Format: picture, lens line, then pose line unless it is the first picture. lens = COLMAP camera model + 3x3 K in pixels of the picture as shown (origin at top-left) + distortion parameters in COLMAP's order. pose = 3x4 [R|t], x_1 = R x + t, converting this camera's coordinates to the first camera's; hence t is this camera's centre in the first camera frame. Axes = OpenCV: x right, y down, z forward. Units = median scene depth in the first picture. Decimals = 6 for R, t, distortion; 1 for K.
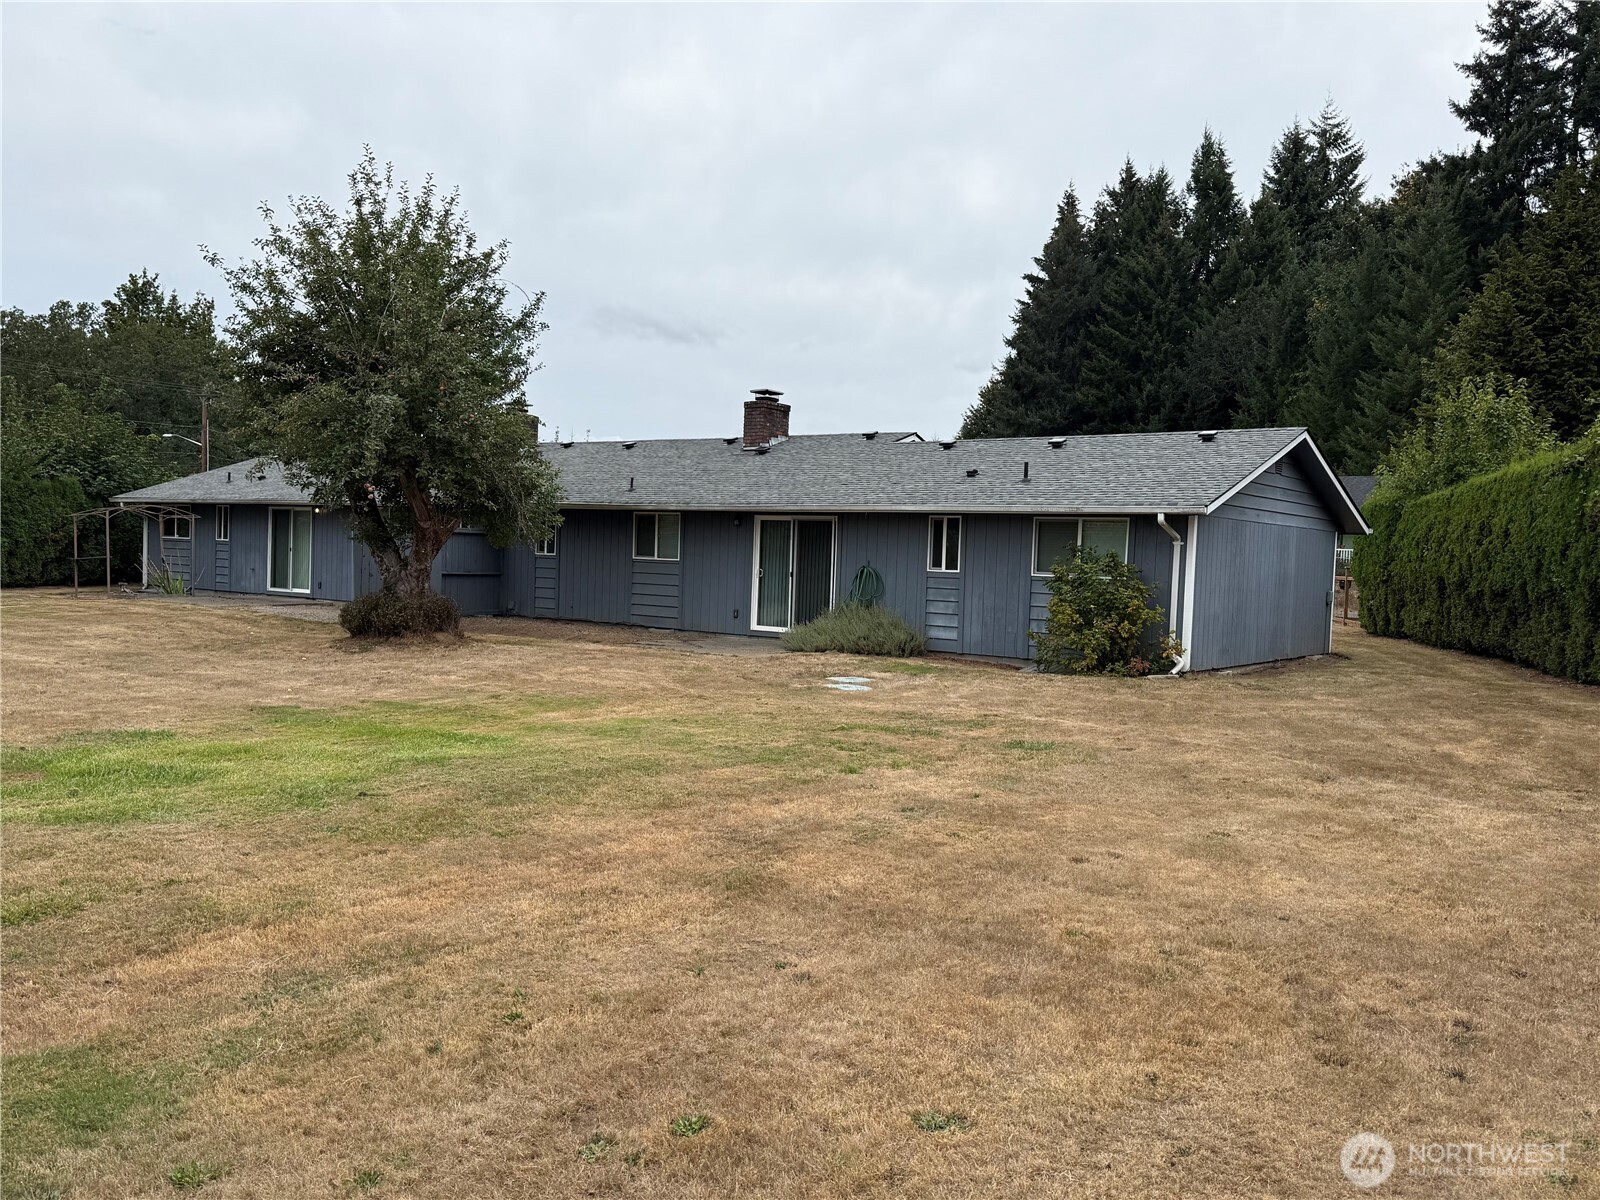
lens RADIAL K [[1358.3, 0, 796.0], [0, 1358.3, 600.4], [0, 0, 1]] dist [0.005304, -0.000630]
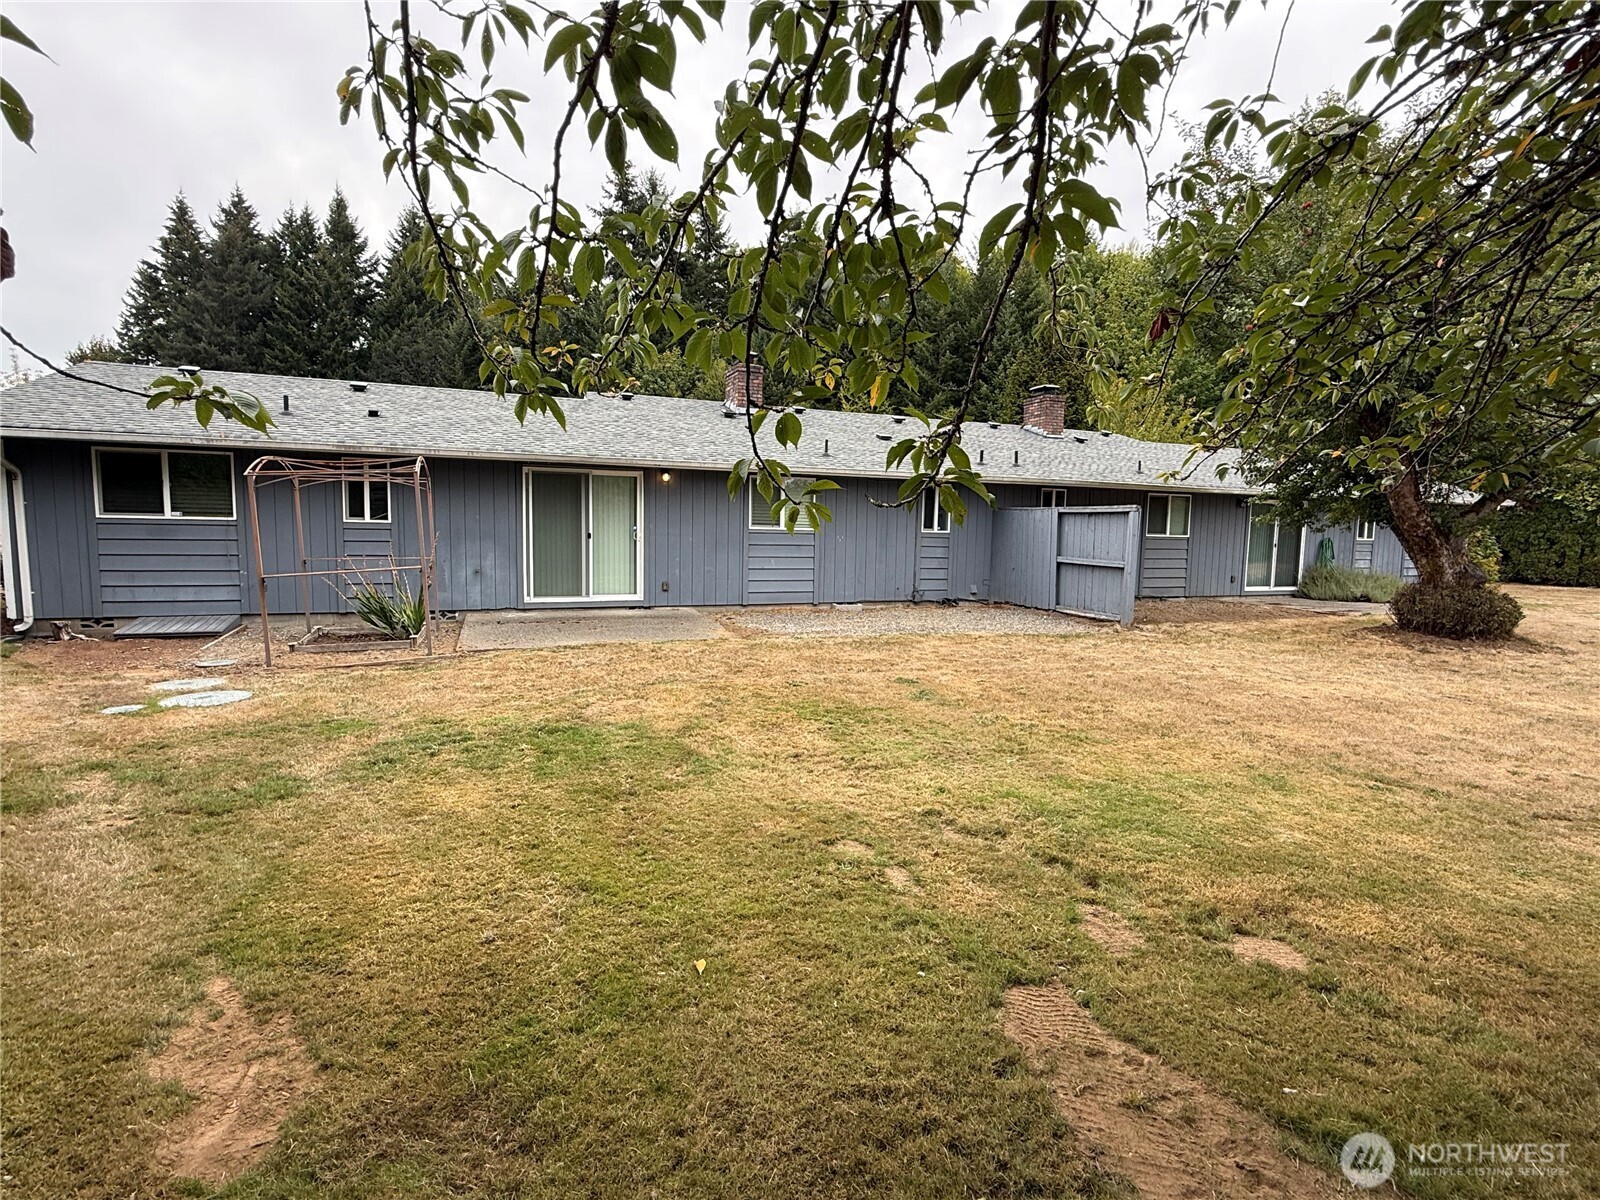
lens RADIAL K [[777.2, 0, 792.7], [0, 777.2, 598.5], [0, 0, 1]] dist [0.001312, 0.000259]
pose [[0.530200, -0.108175, 0.840943, -0.461028], [0.026421, 0.993454, 0.111135, -0.033454], [-0.847461, -0.036705, 0.529588, 0.522885]]
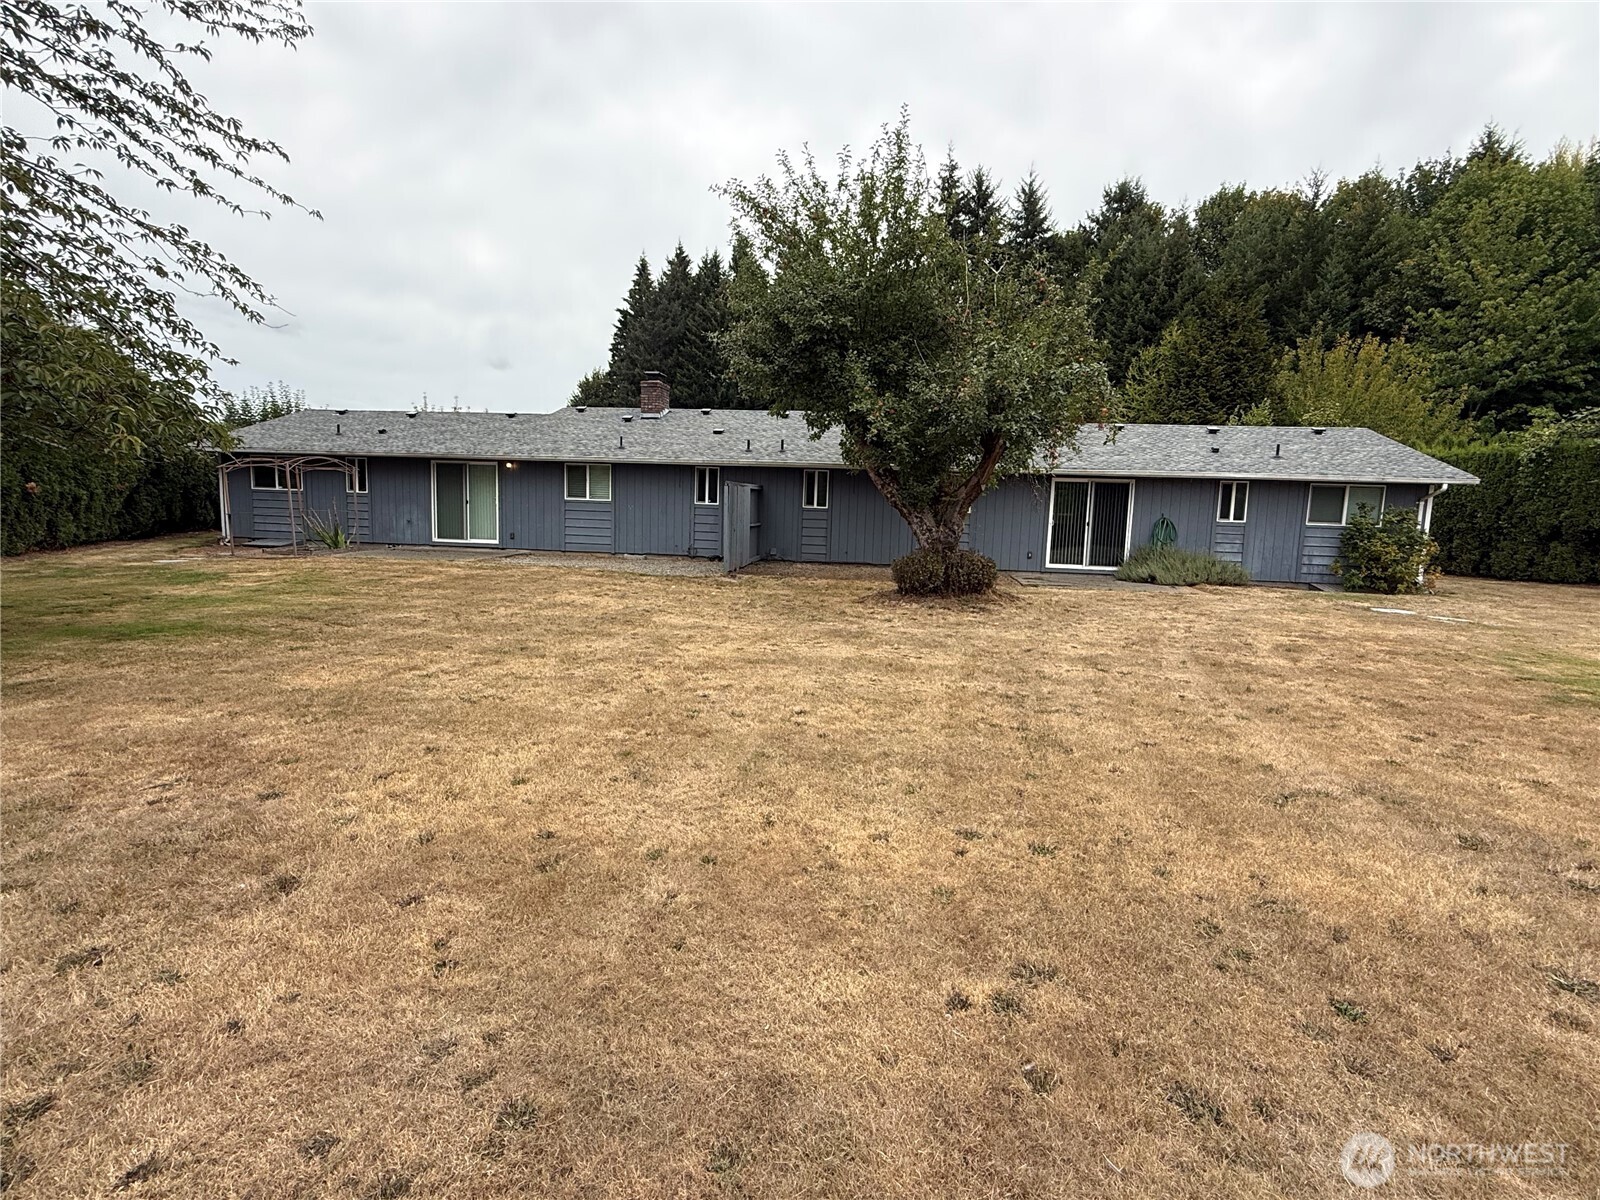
lens RADIAL K [[777.2, 0, 810.7], [0, 777.2, 599.7], [0, 0, 1]] dist [0.001312, 0.000259]
pose [[0.875884, -0.070052, 0.477410, -0.313057], [0.016618, 0.993198, 0.115247, -0.019762], [-0.482236, -0.093009, 0.871090, 0.248326]]
